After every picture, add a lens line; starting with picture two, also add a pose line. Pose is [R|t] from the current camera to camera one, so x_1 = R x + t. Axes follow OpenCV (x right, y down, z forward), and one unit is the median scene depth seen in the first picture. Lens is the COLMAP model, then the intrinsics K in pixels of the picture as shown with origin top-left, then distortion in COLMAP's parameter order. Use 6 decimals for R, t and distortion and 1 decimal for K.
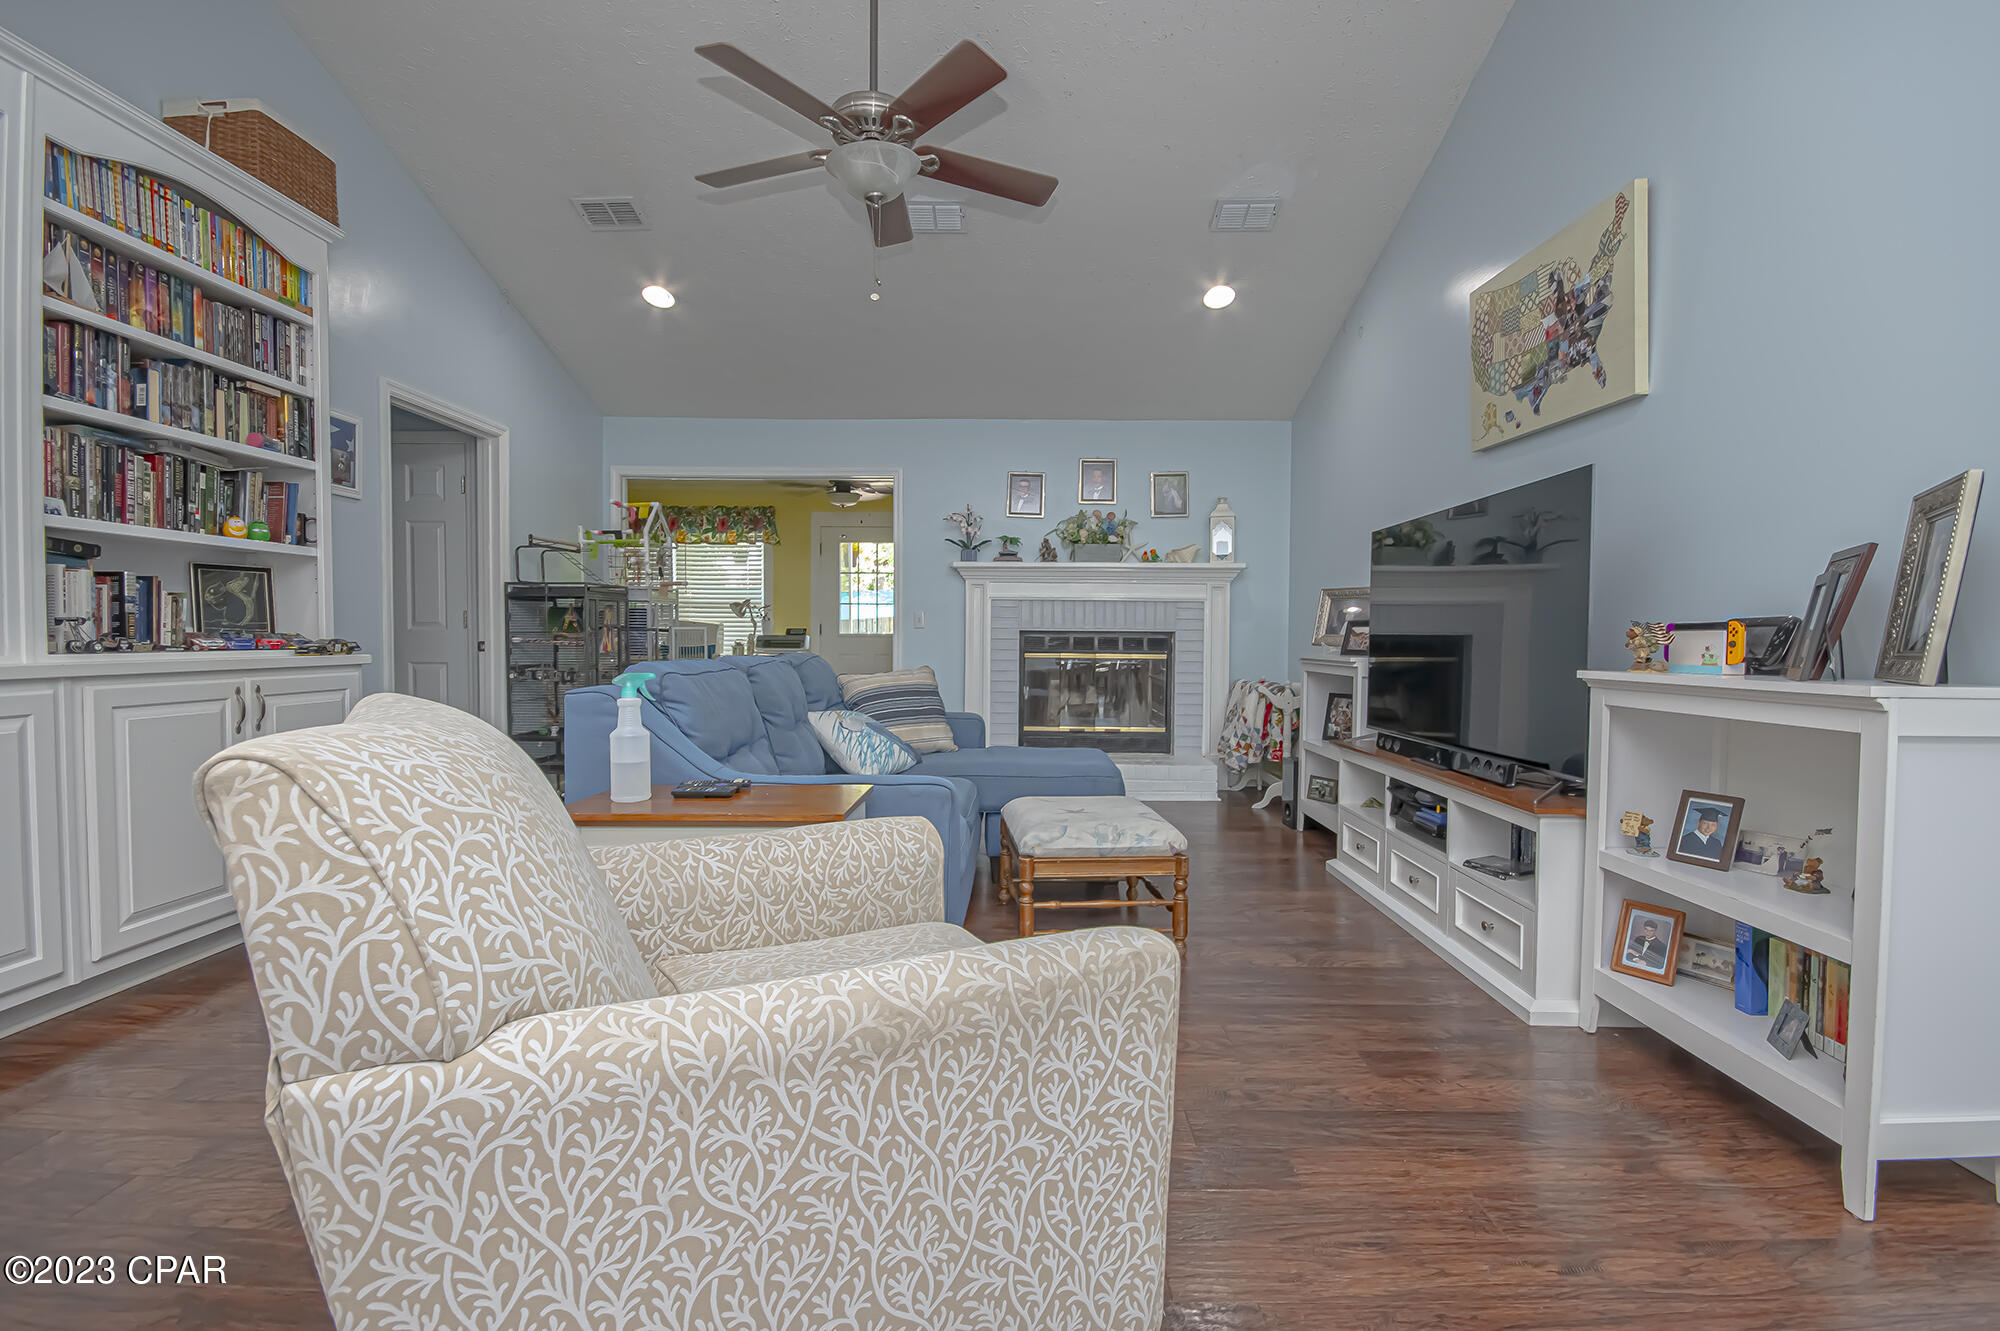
lens RADIAL K [[874.3, 0, 1008.1], [0, 874.3, 665.4], [0, 0, 1]] dist [-0.000635, 0.000168]
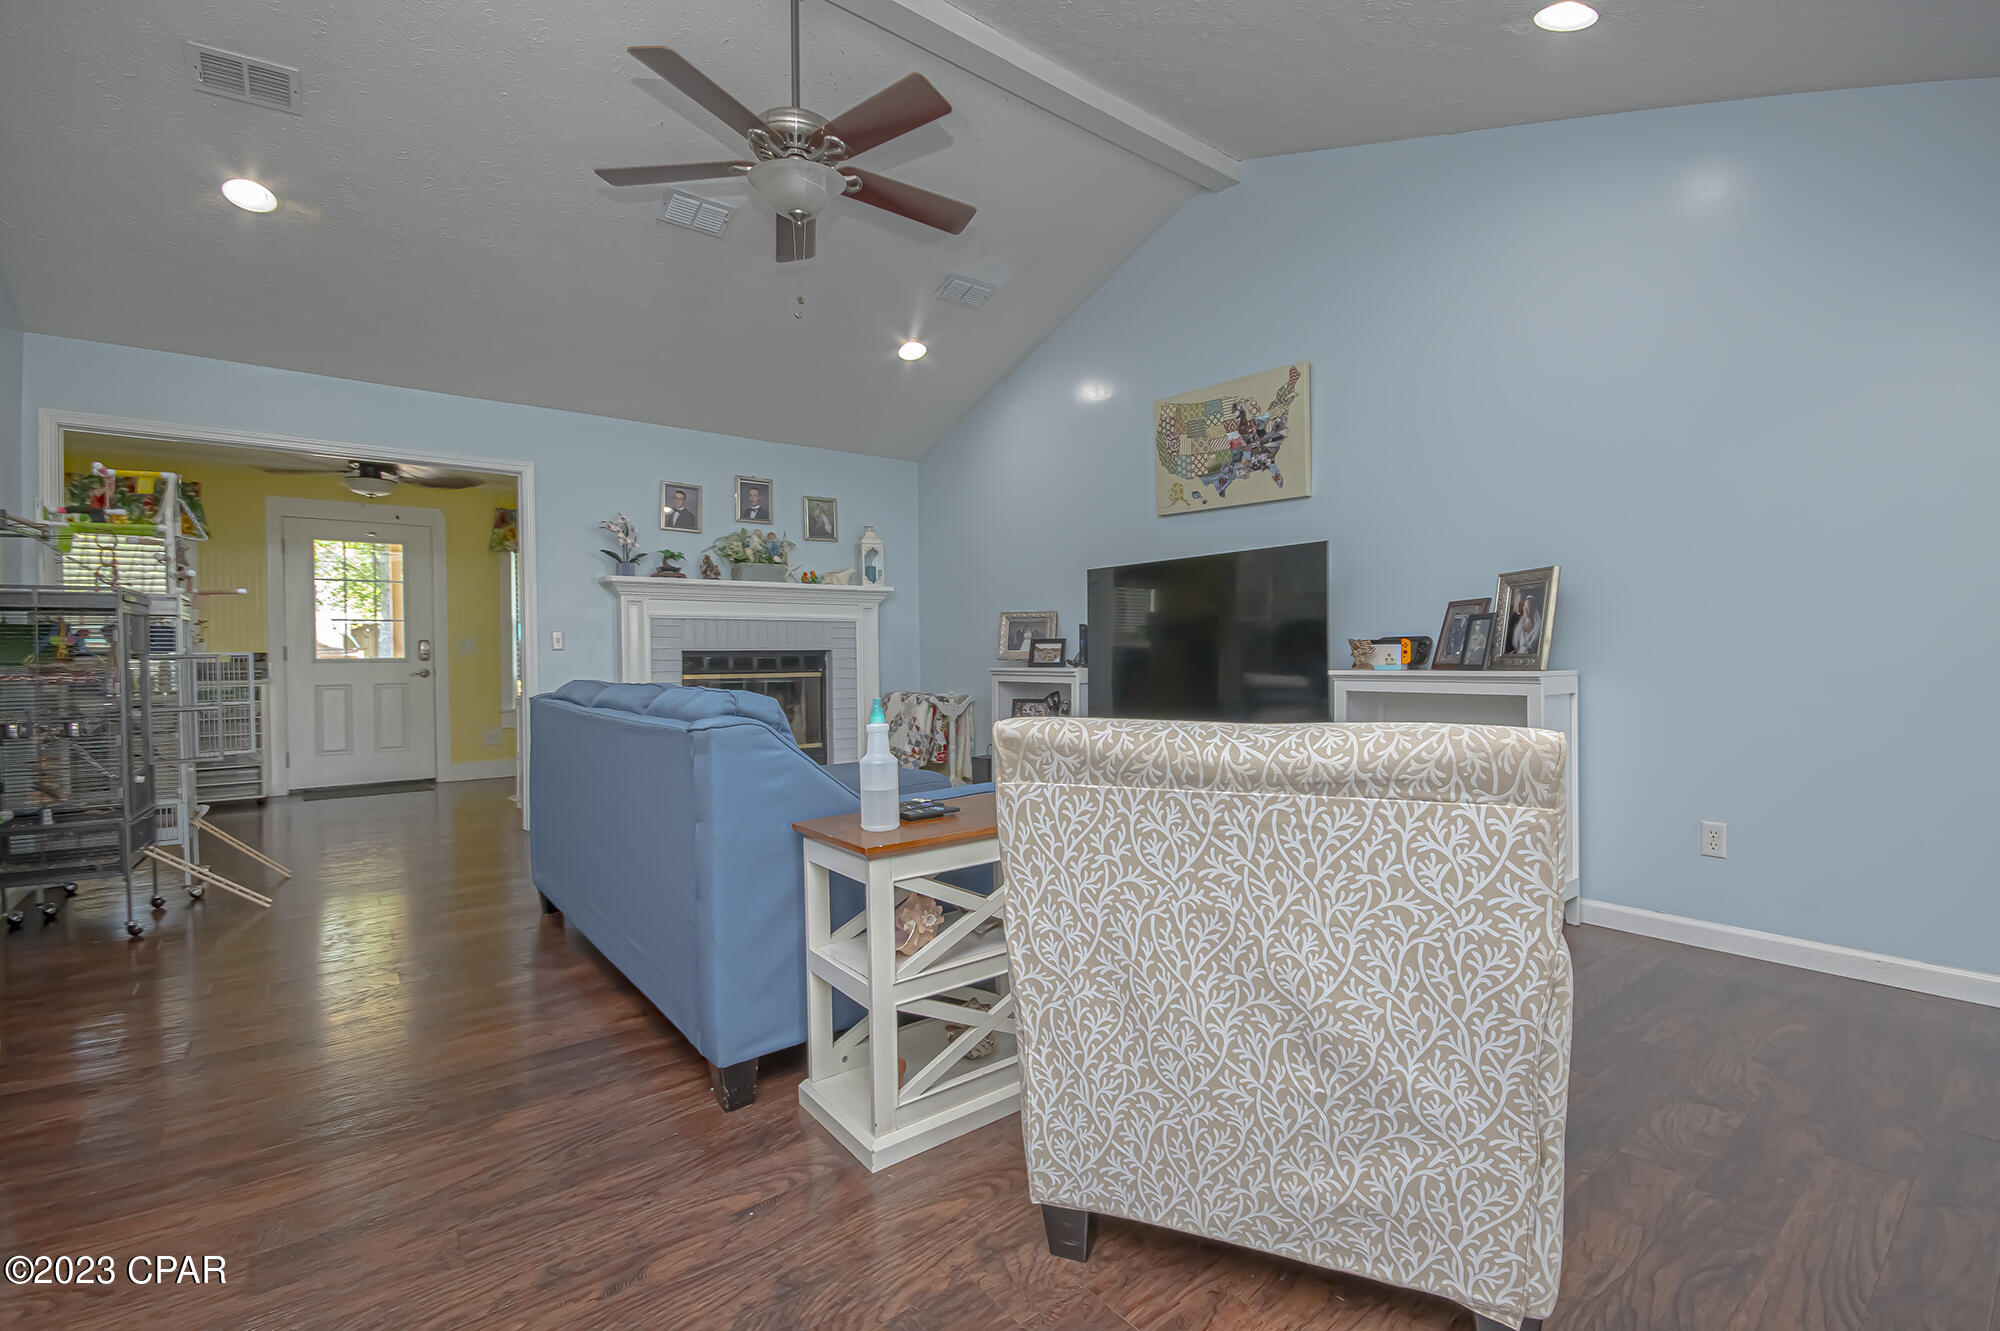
lens RADIAL K [[878.8, 0, 1012.7], [0, 878.8, 664.5], [0, 0, 1]] dist [0.016890, -0.017449]
pose [[0.775874, -0.024593, 0.630408, -0.585231], [0.038099, 0.999243, -0.007908, -0.009166], [-0.629737, 0.030153, 0.776223, 0.085981]]
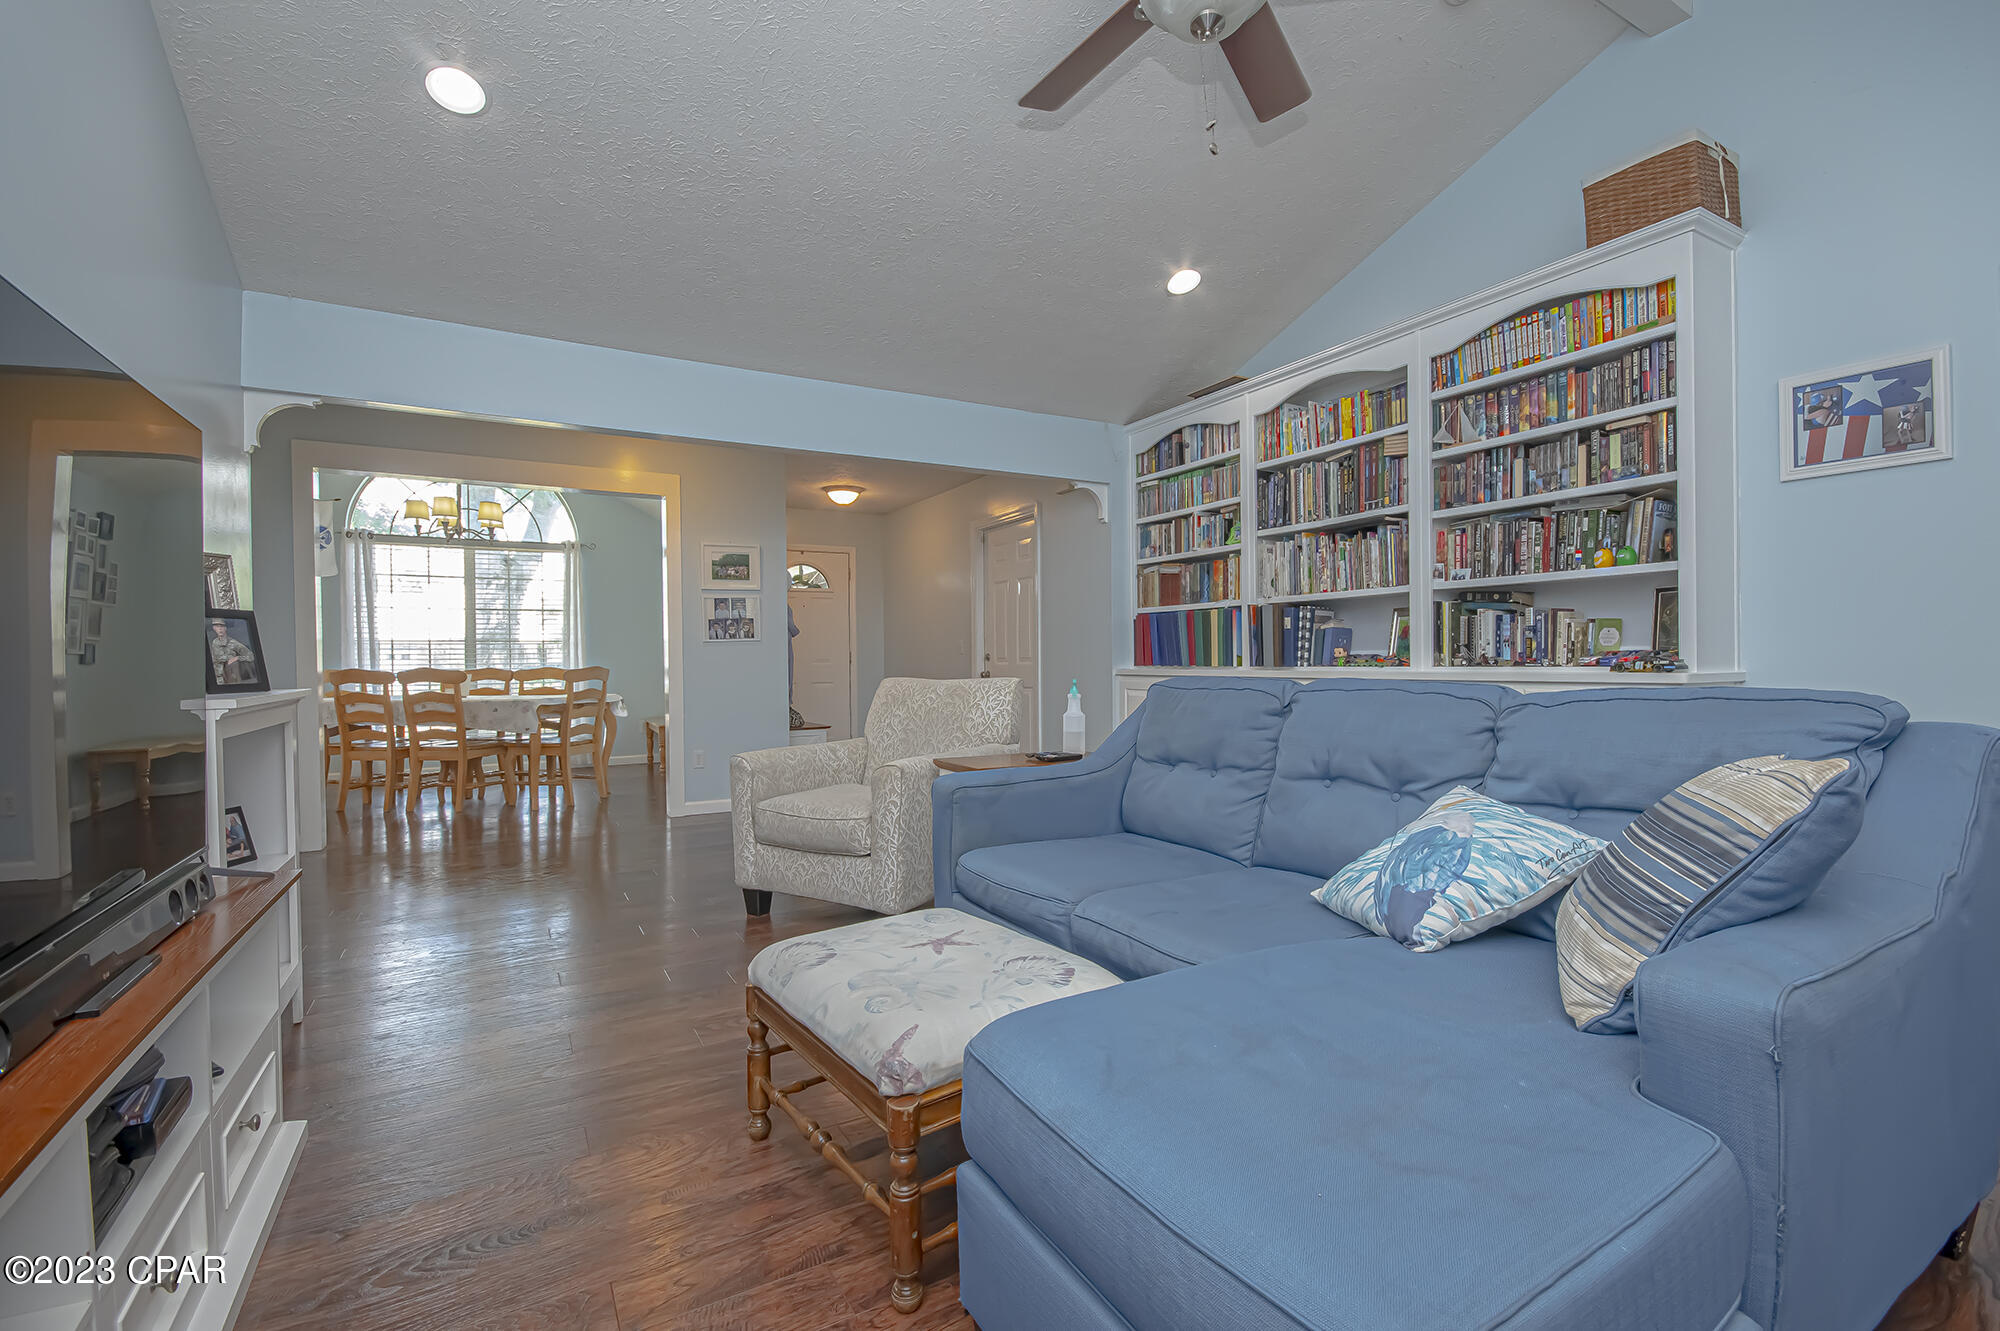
lens RADIAL K [[866.5, 0, 1021.4], [0, 866.5, 662.2], [0, 0, 1]] dist [-0.000713, -0.017151]
pose [[-0.855806, 0.003970, -0.517281, 0.316929], [-0.011869, 0.999557, 0.027308, -0.041605], [0.517161, 0.029510, -0.855380, 1.471907]]
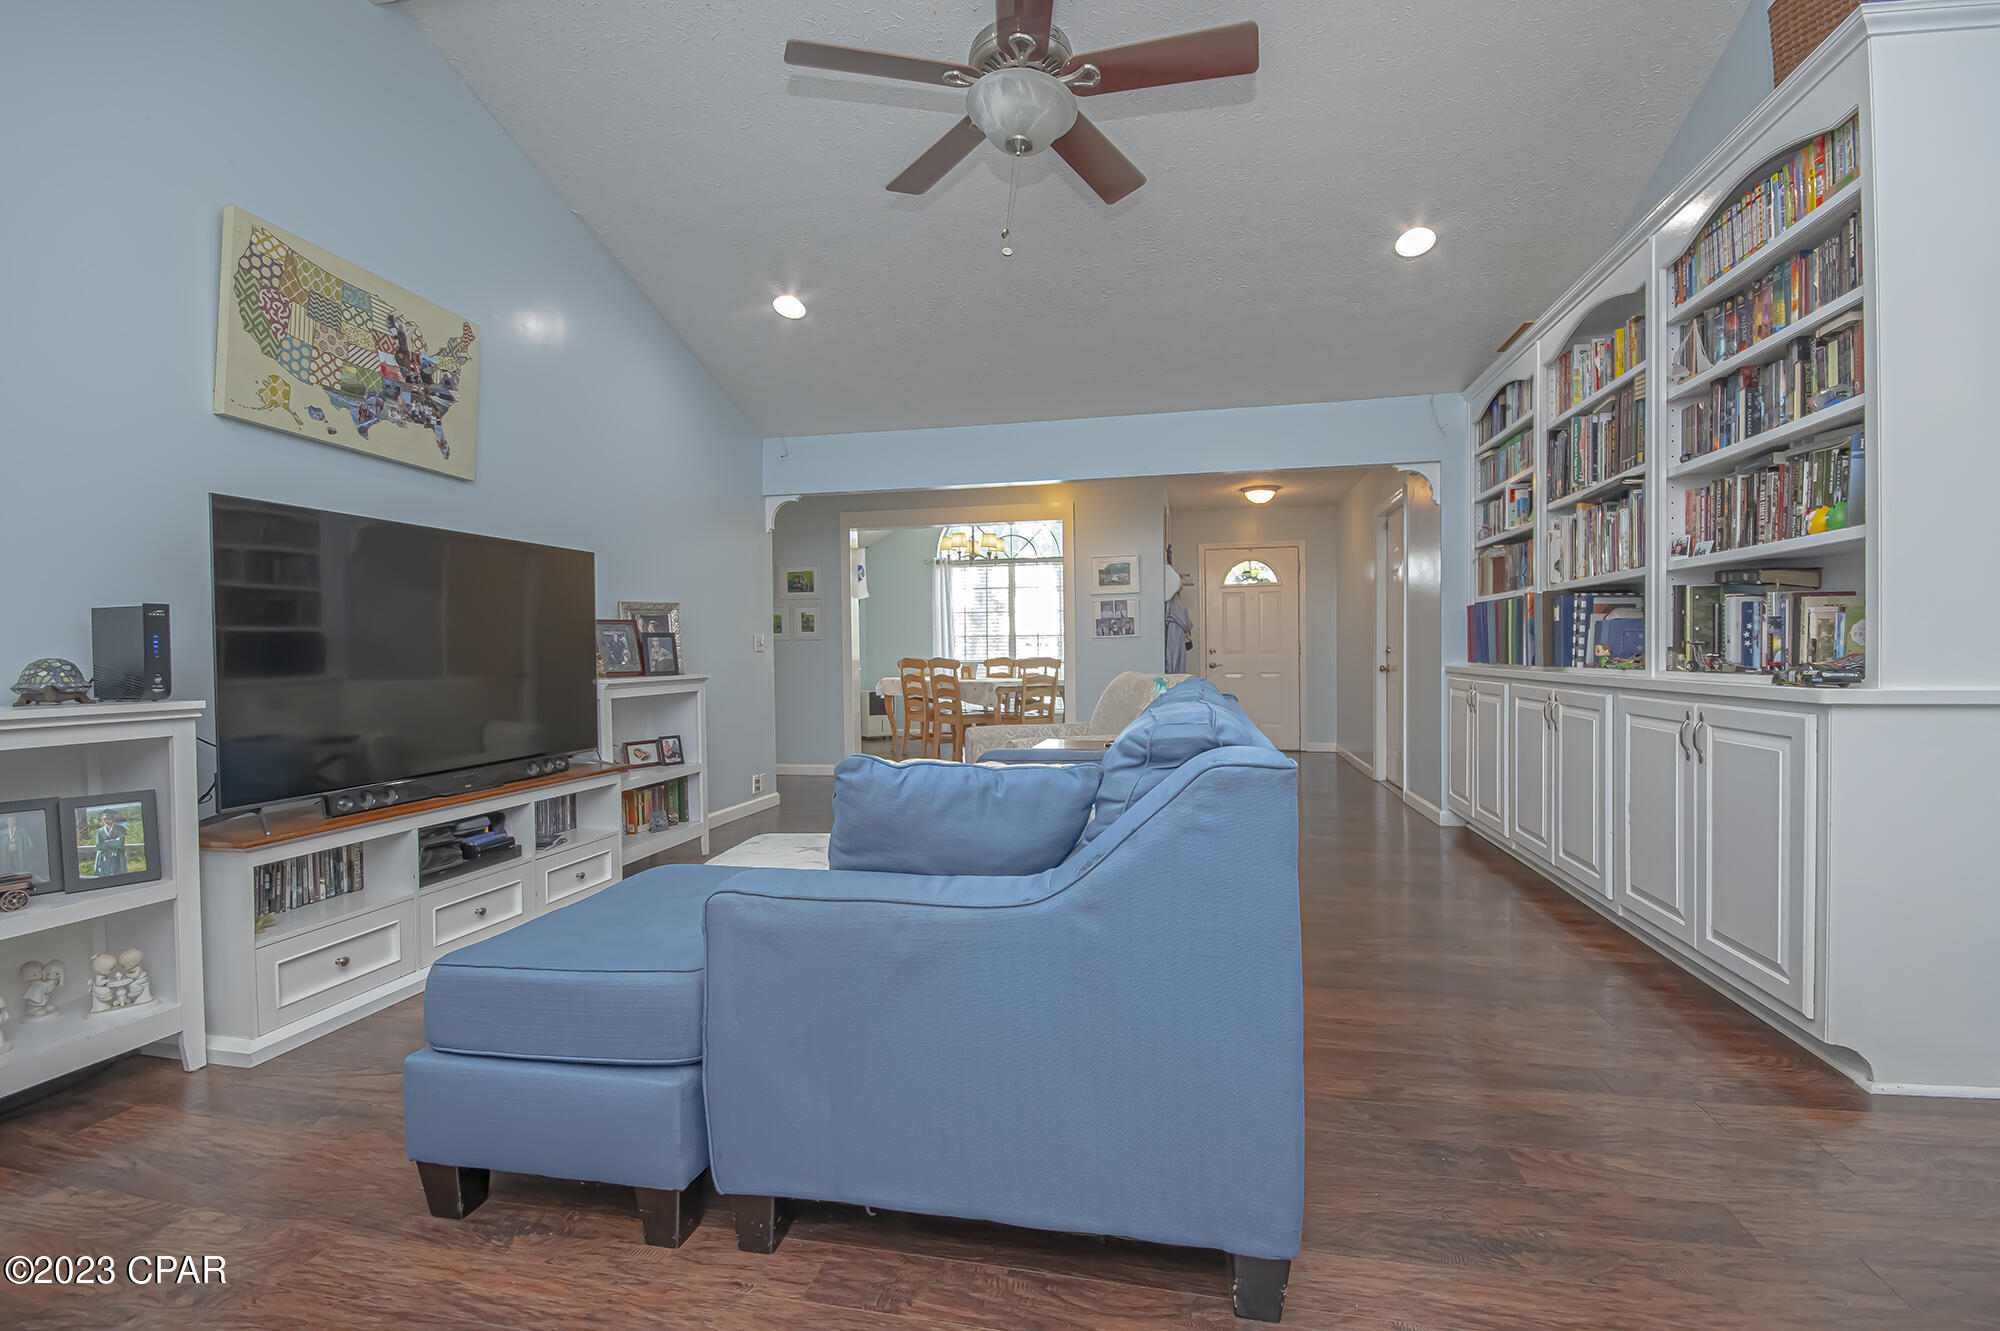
lens RADIAL K [[878.8, 0, 1012.7], [0, 878.8, 664.5], [0, 0, 1]] dist [0.016890, -0.017449]
pose [[-0.981053, 0.000390, 0.193737, -0.300387], [0.009711, 0.998840, 0.047162, -0.067828], [-0.193494, 0.048150, -0.979919, 1.802489]]
